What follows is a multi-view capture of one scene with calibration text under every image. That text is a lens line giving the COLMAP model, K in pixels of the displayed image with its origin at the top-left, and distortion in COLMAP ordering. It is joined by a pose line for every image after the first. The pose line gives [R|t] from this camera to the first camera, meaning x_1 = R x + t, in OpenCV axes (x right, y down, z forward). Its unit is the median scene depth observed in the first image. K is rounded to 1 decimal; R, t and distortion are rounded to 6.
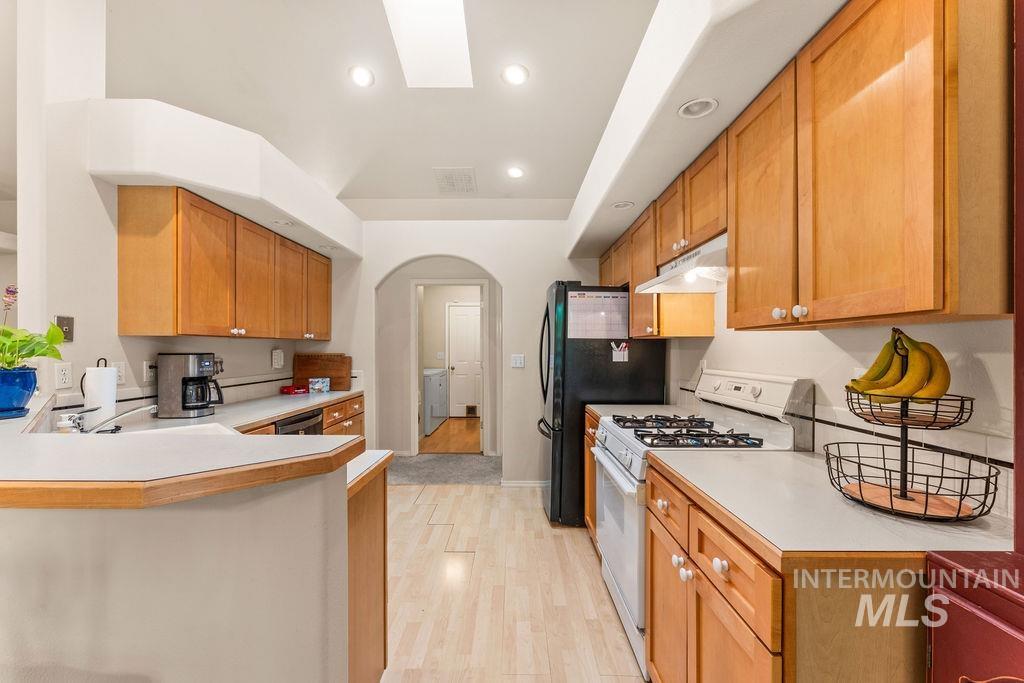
lens RADIAL K [[415.2, 0, 509.4], [0, 415.2, 347.7], [0, 0, 1]] dist [0.000967, -0.000635]
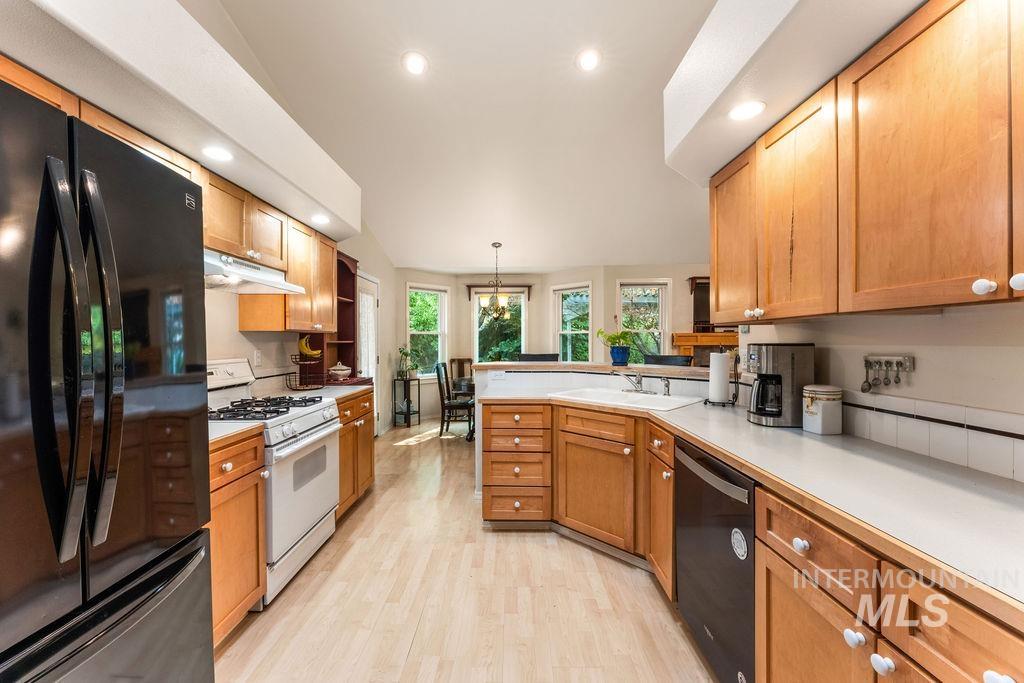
lens RADIAL K [[415.2, 0, 511.3], [0, 415.2, 342.7], [0, 0, 1]] dist [0.000967, -0.000635]
pose [[-0.999980, 0.003831, -0.004935, -0.339734], [0.003821, 0.999991, 0.001937, 0.009554], [0.004943, 0.001918, -0.999986, 2.294324]]
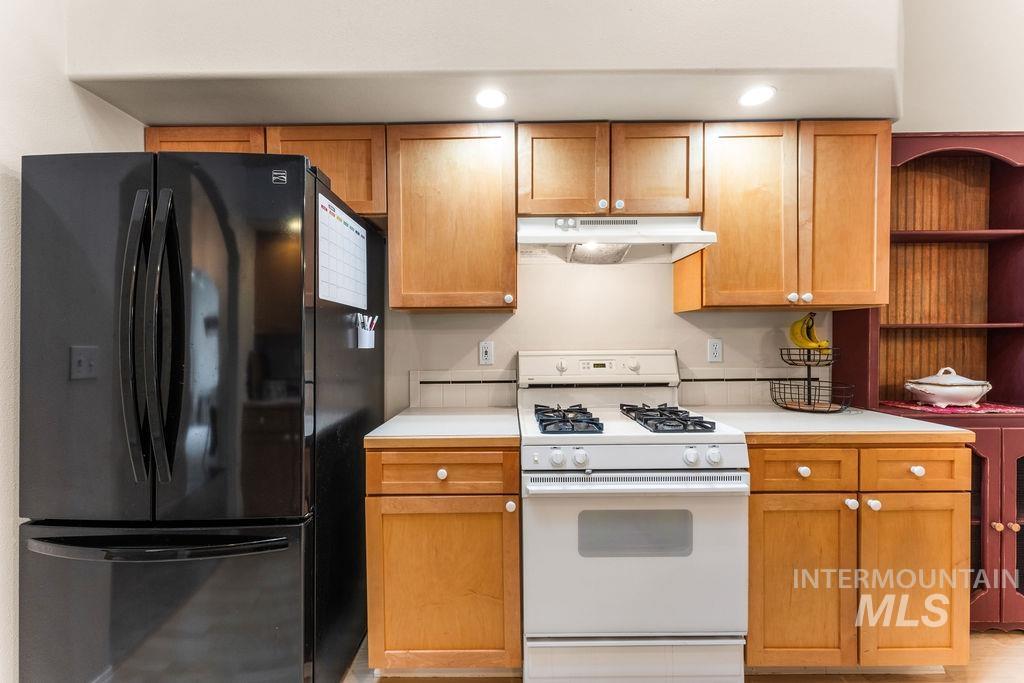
lens RADIAL K [[415.2, 0, 509.3], [0, 415.2, 344.3], [0, 0, 1]] dist [0.000967, -0.000635]
pose [[-0.002025, -0.008208, 0.999964, -0.477190], [0.004482, 0.999956, 0.008217, 0.038899], [-0.999988, 0.004498, -0.001988, 1.264008]]
